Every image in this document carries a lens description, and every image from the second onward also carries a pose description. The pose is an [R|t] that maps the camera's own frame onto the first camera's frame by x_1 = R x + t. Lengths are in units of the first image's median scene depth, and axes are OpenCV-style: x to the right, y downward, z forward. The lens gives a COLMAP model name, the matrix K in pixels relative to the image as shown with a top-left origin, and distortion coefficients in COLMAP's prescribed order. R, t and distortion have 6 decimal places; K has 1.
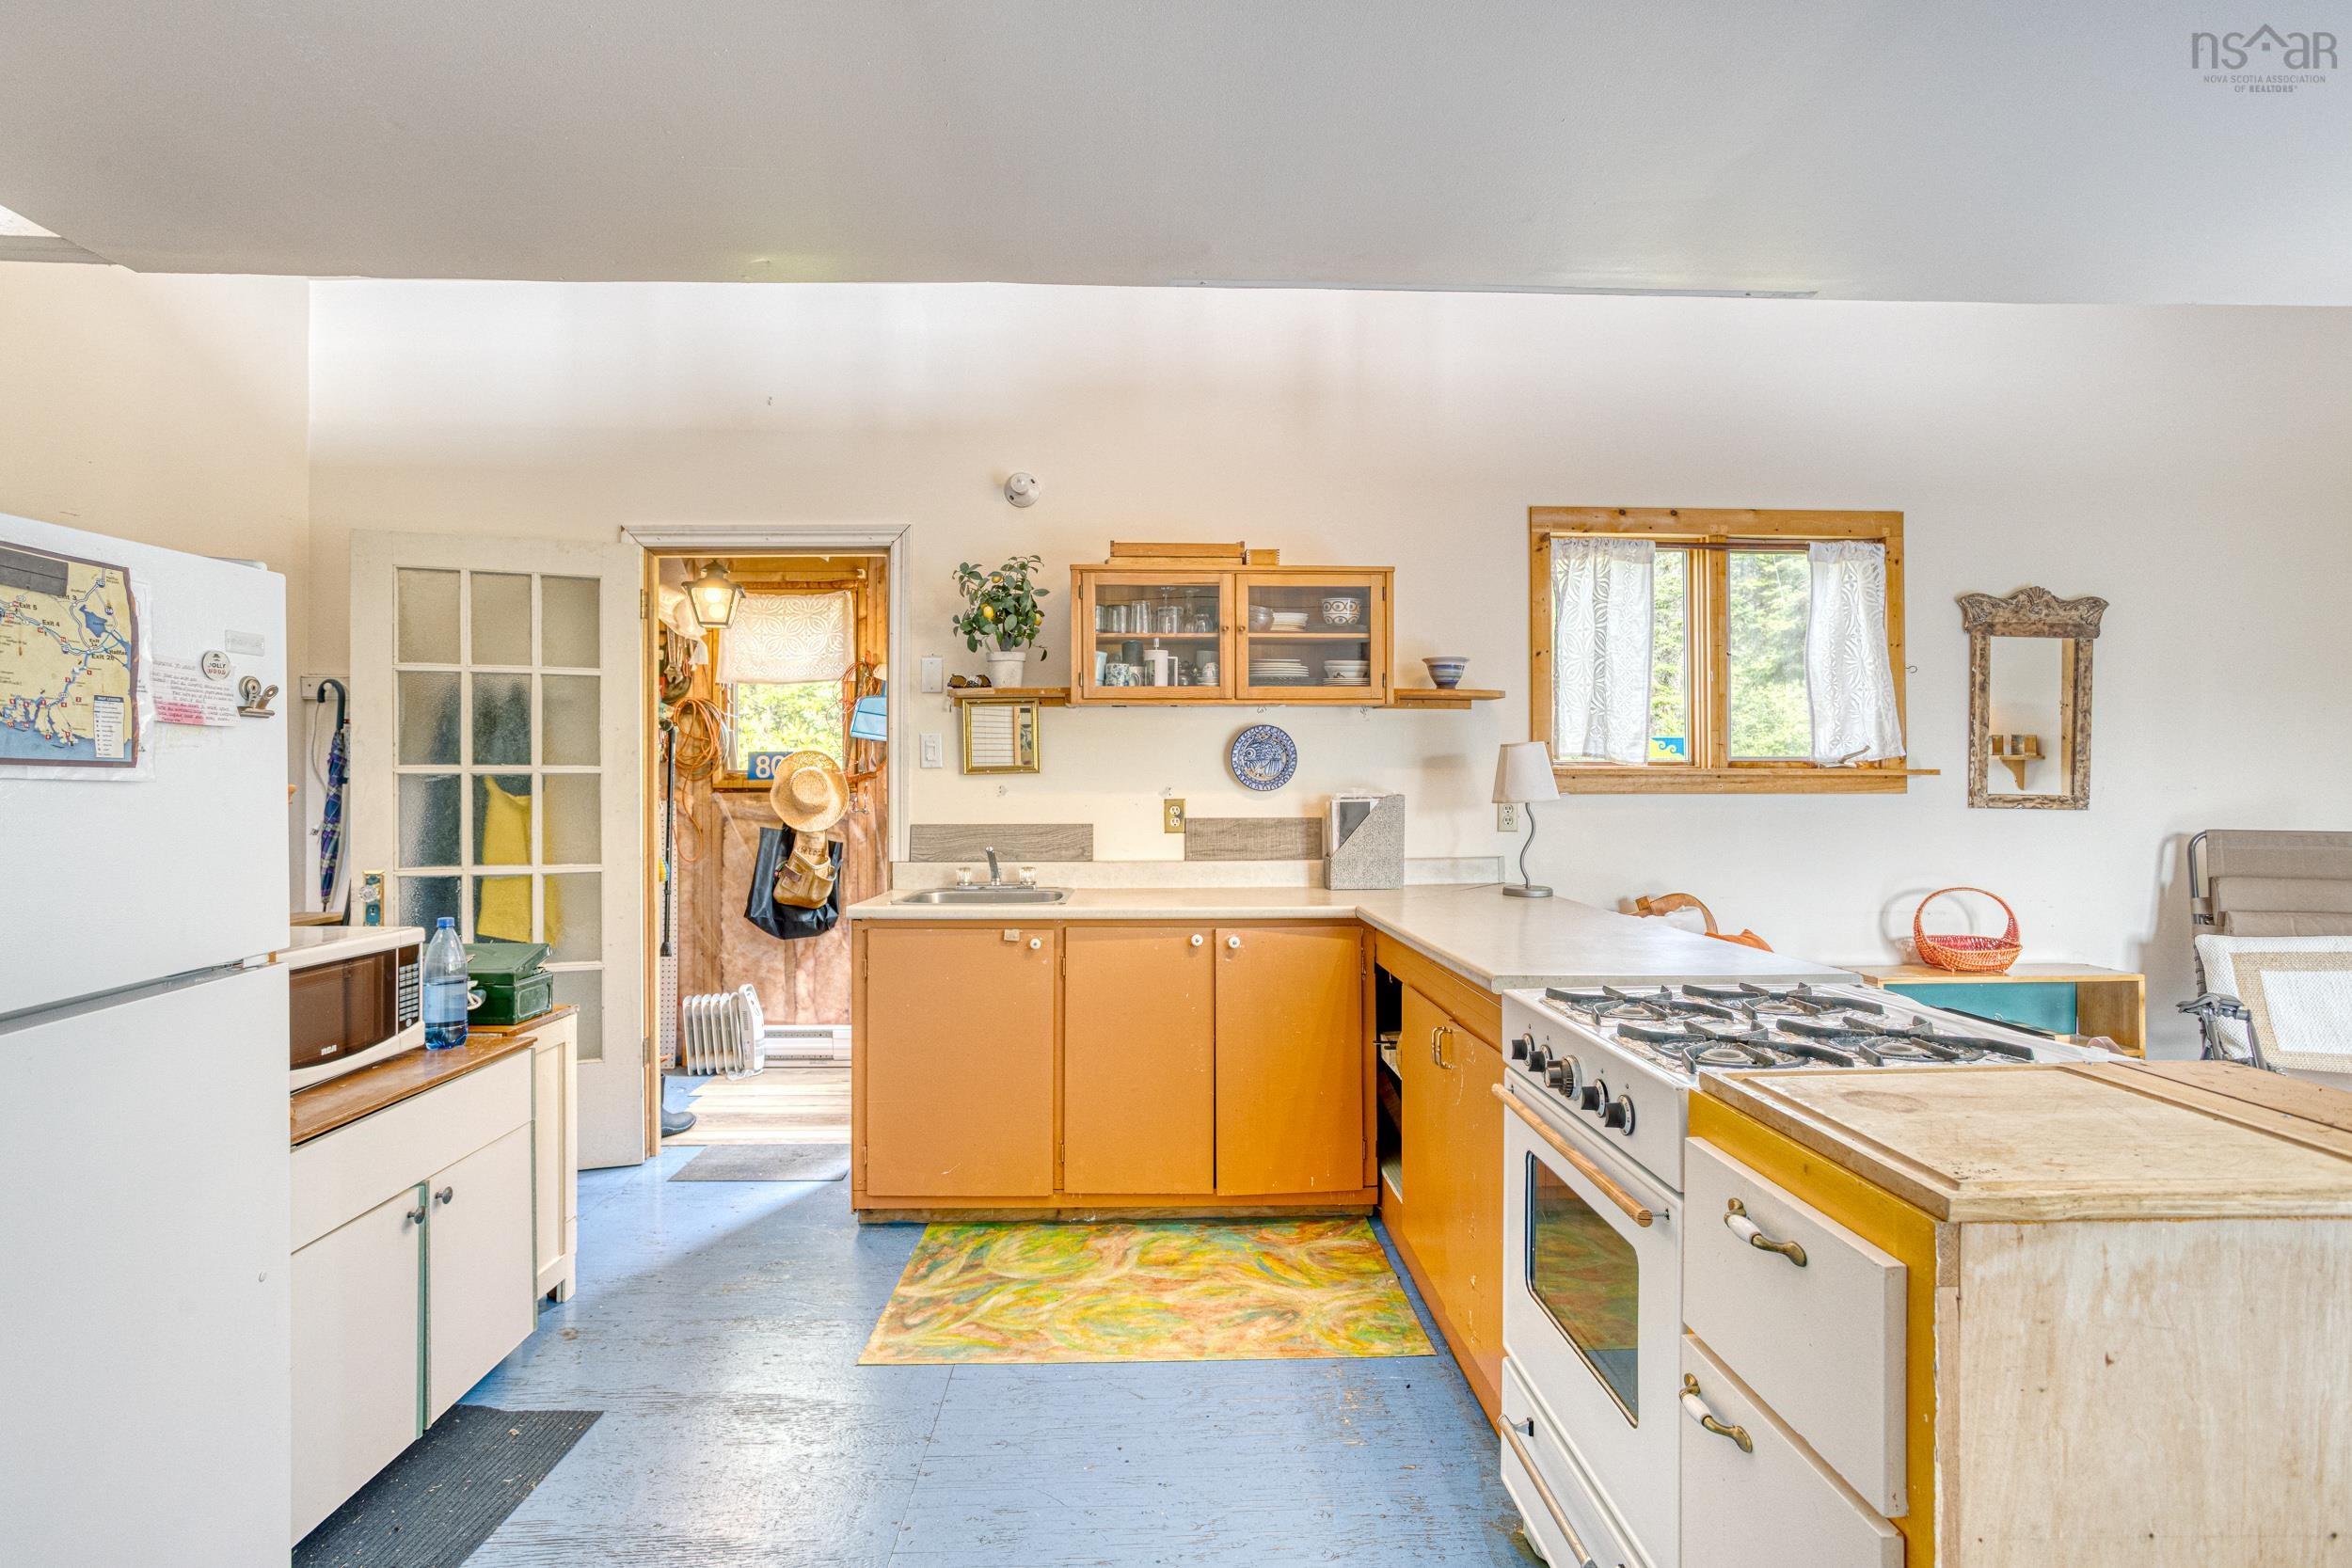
lens RADIAL K [[1135.5, 0, 1179.2], [0, 1135.5, 778.0], [0, 0, 1]] dist [-0.053431, 0.034841]
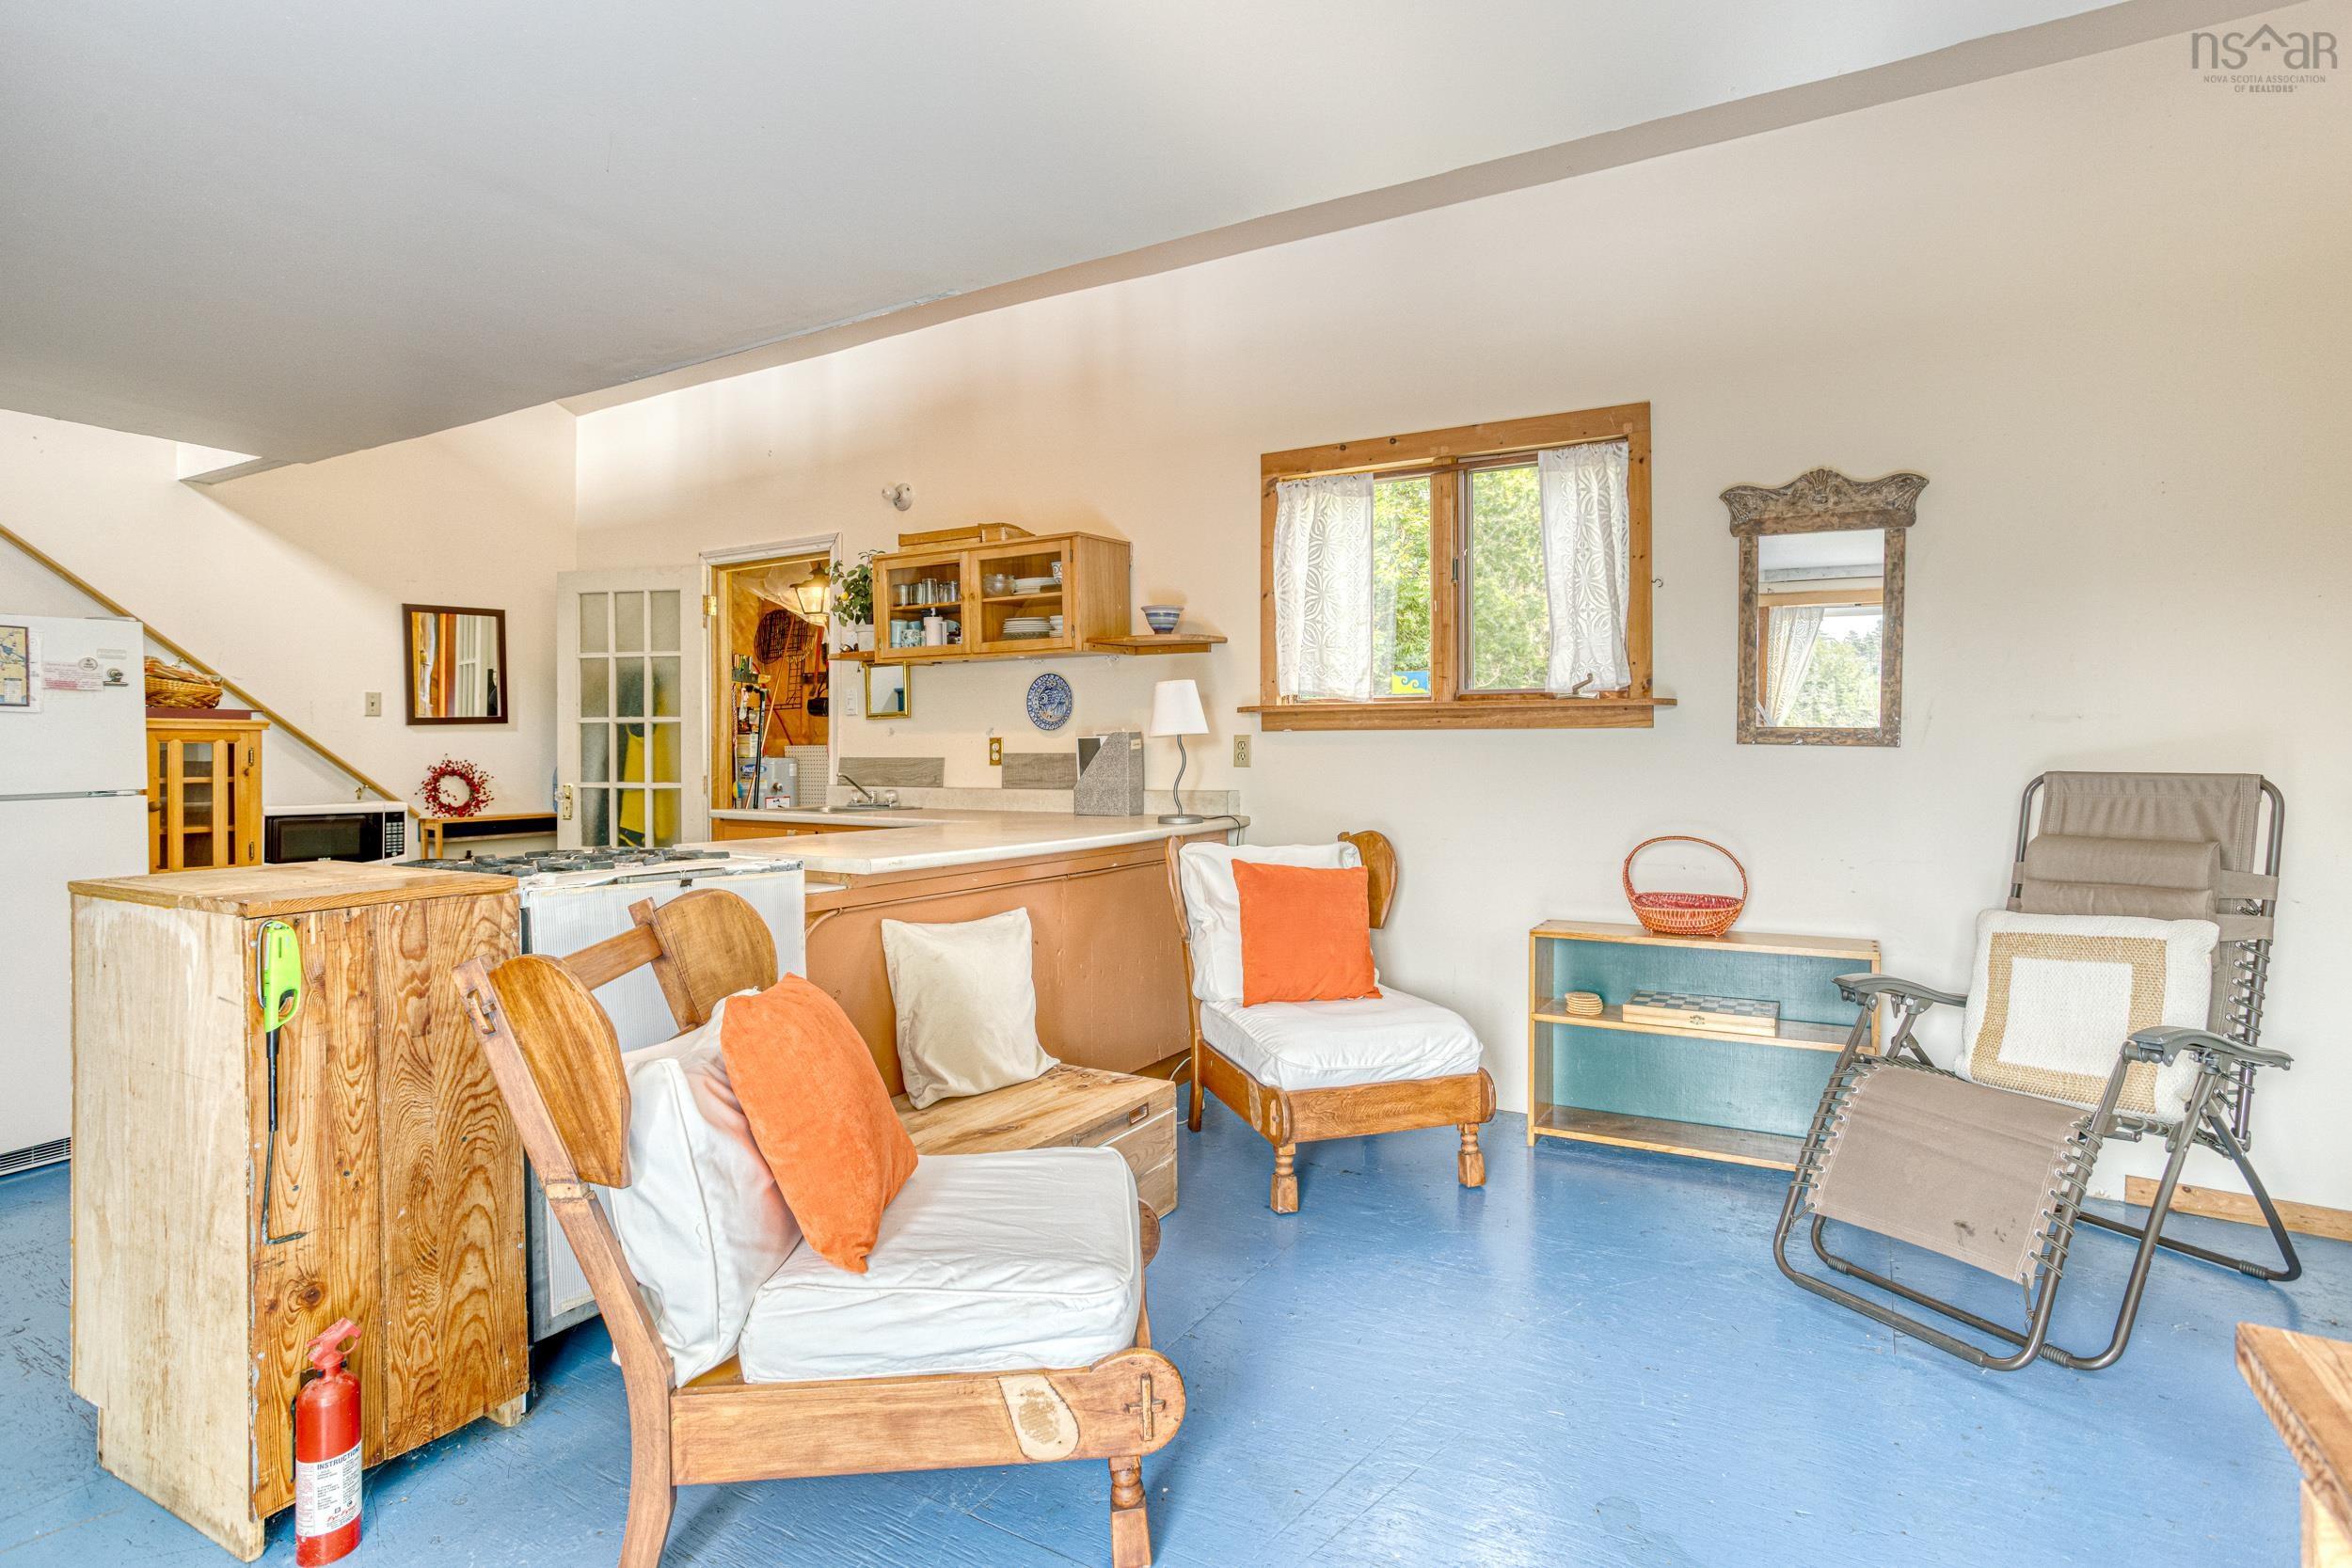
lens RADIAL K [[1169.9, 0, 1211.8], [0, 1169.9, 747.5], [0, 0, 1]] dist [-0.051544, 0.034018]
pose [[0.852886, -0.000896, -0.522097, 0.878754], [0.003018, 0.999990, 0.003215, 0.026904], [0.522089, -0.004318, 0.852880, 0.059856]]
